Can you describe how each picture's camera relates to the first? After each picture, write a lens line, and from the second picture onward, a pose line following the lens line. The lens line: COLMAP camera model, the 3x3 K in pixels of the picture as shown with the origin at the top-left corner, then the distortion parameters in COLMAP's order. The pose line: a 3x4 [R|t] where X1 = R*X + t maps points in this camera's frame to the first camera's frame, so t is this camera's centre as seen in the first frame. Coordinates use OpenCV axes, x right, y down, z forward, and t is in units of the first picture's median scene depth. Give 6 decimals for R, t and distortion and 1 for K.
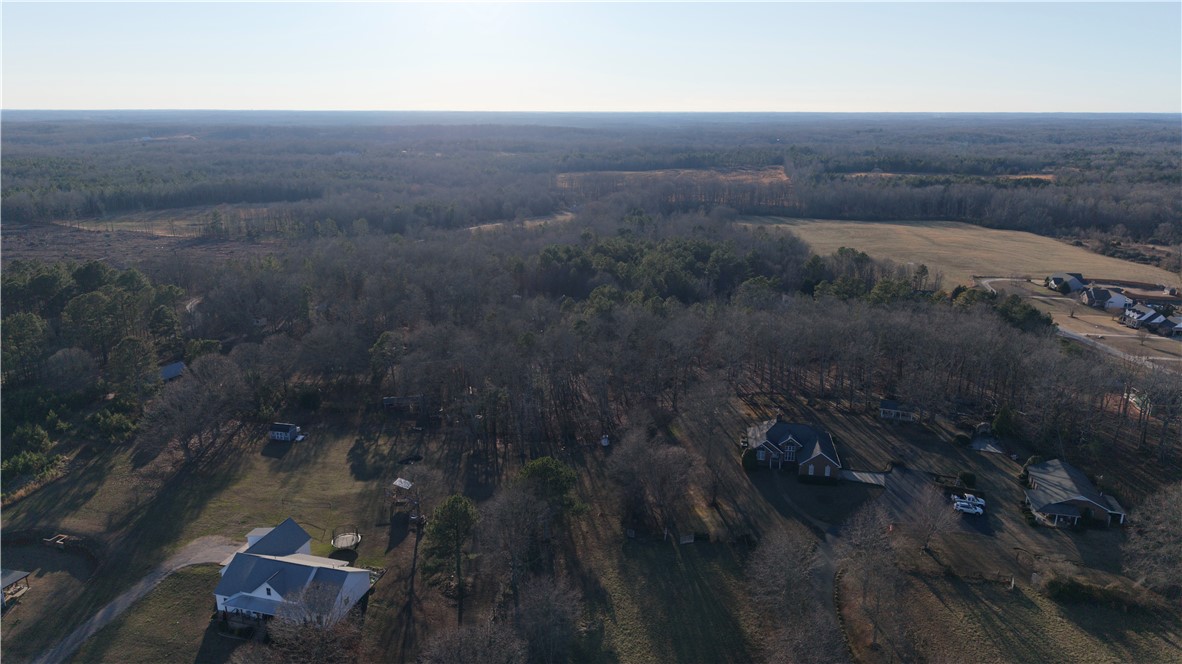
lens RADIAL K [[786.4, 0, 590.5], [0, 786.4, 332.5], [0, 0, 1]] dist [0.023152, -0.027627]
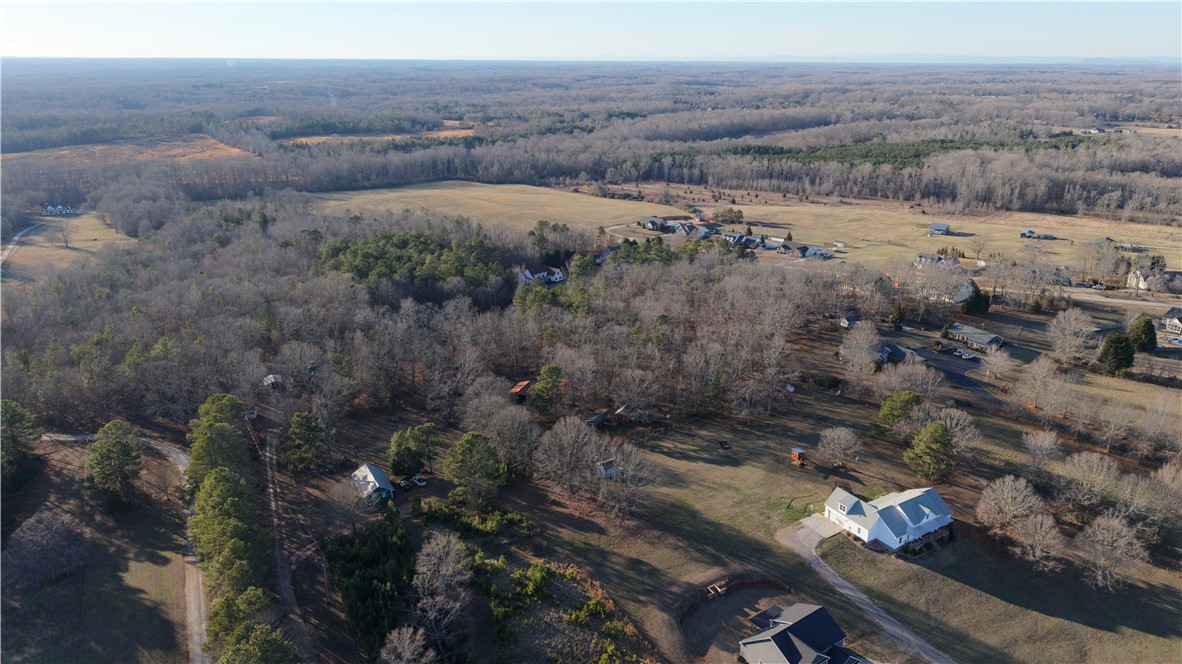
lens RADIAL K [[786.4, 0, 593.5], [0, 786.4, 334.1], [0, 0, 1]] dist [0.023152, -0.027627]
pose [[0.672851, -0.240521, 0.699586, -0.591223], [0.194829, 0.969899, 0.146073, -0.114918], [-0.713662, 0.038014, 0.699458, 0.127252]]
